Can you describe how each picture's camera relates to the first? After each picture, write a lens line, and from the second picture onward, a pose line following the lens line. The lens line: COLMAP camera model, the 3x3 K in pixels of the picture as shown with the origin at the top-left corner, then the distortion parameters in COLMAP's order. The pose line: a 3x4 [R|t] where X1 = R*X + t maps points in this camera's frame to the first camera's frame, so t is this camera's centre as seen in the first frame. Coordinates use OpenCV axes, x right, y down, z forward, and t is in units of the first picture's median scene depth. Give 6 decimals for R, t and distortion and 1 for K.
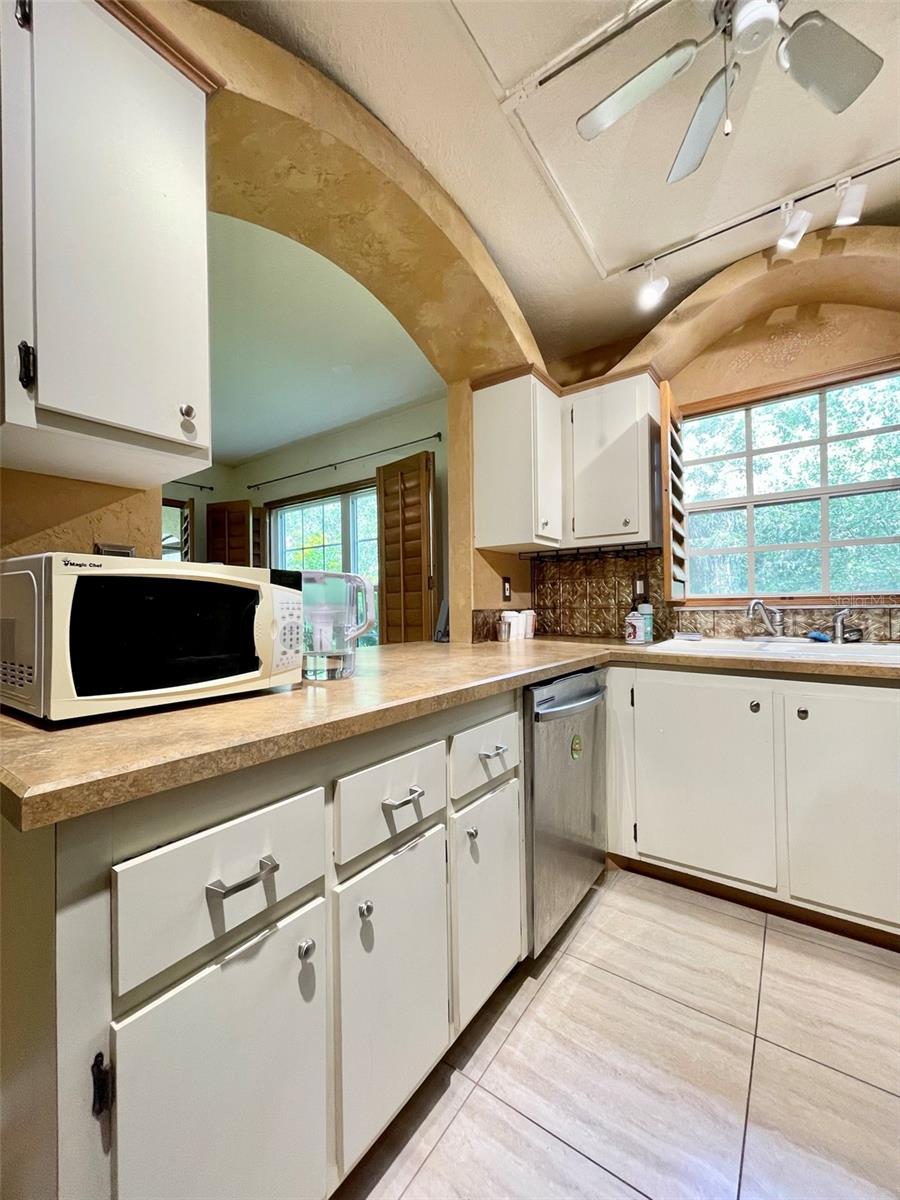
lens RADIAL K [[484.4, 0, 451.1], [0, 484.4, 605.9], [0, 0, 1]] dist [-0.001315, -0.000177]
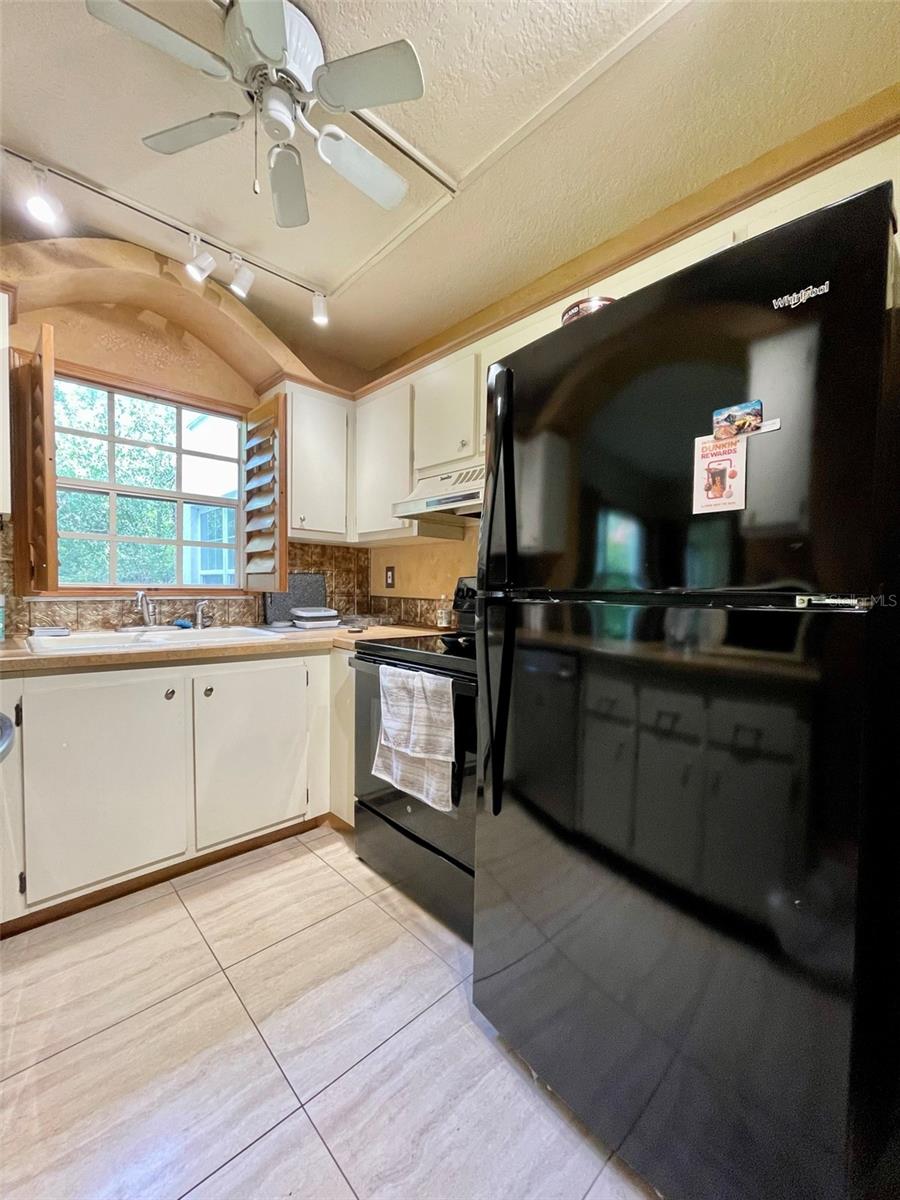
lens RADIAL K [[484.4, 0, 450.6], [0, 484.4, 606.6], [0, 0, 1]] dist [-0.001315, -0.000177]
pose [[0.189840, -0.022866, 0.981549, -0.260051], [-0.020124, 0.999428, 0.027175, -0.022868], [-0.981609, -0.024912, 0.189271, 0.169817]]
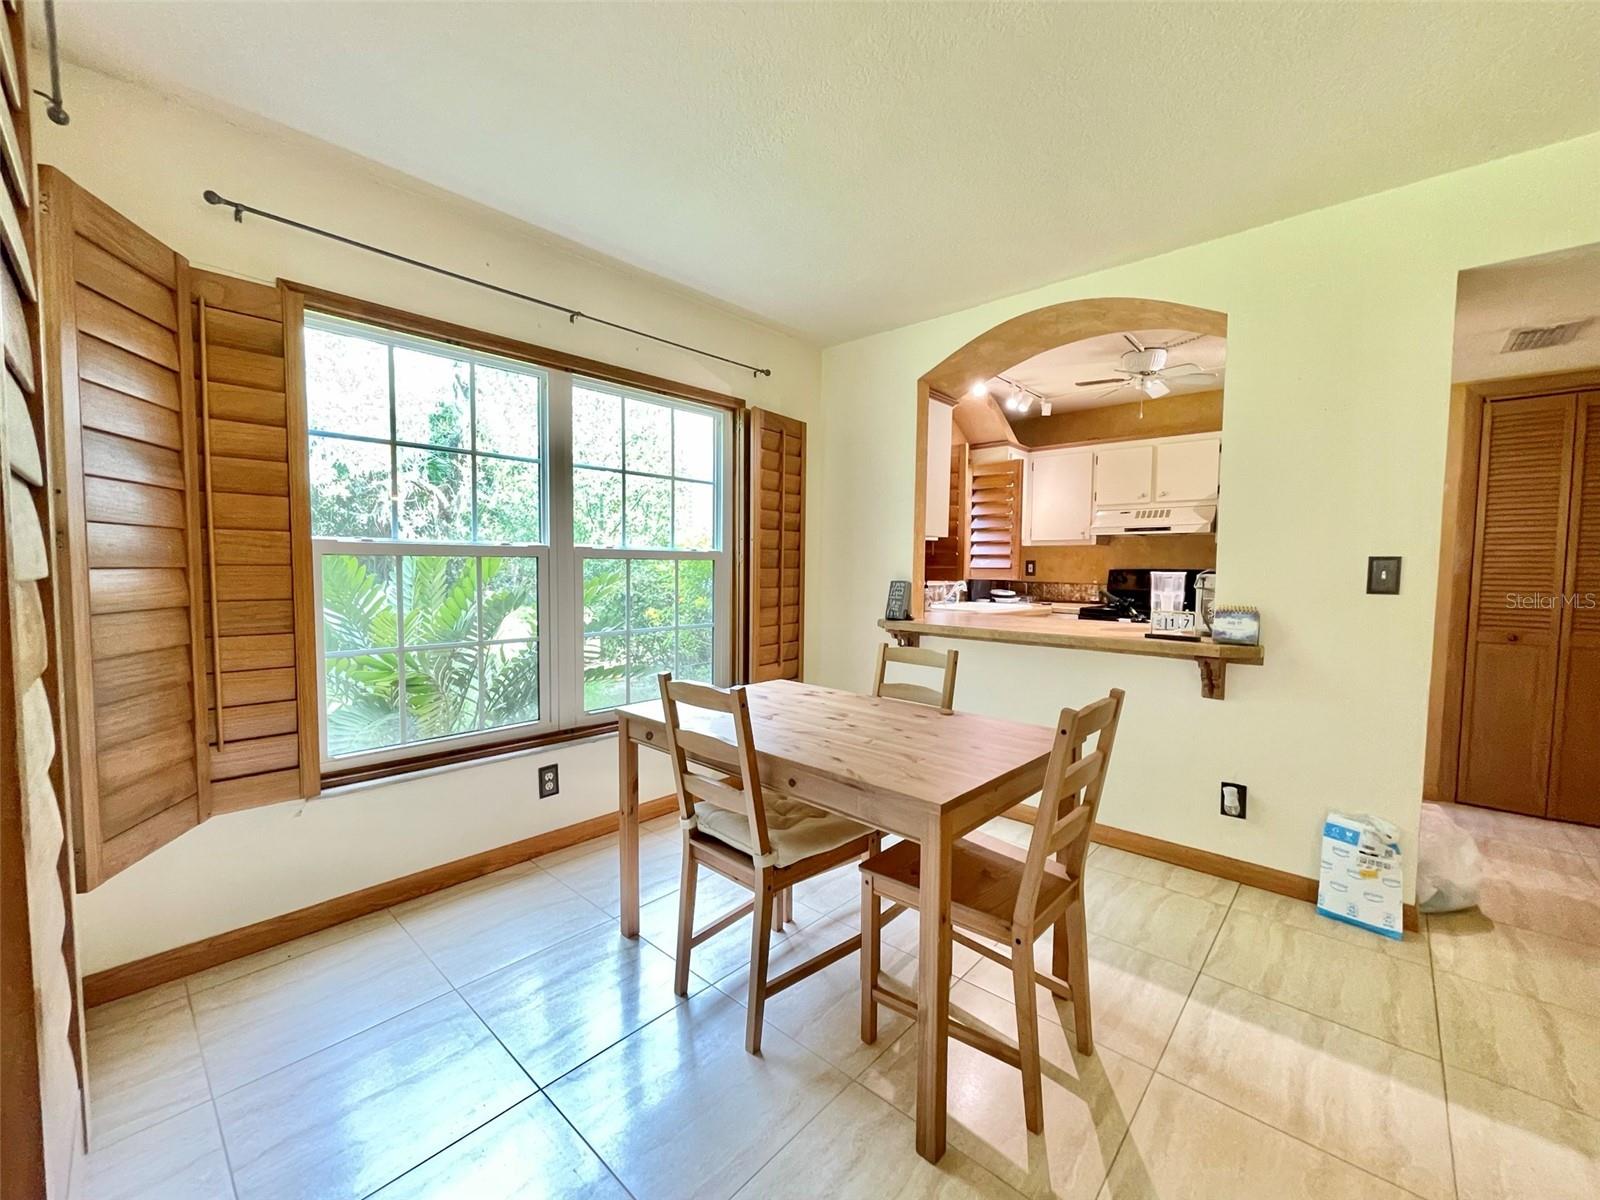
lens RADIAL K [[645.9, 0, 792.8], [0, 645.9, 605.6], [0, 0, 1]] dist [-0.001315, -0.000177]
pose [[0.122423, -0.050327, 0.991201, -1.848747], [-0.016094, 0.998482, 0.052684, -0.037409], [-0.992348, -0.022402, 0.121427, 1.369533]]
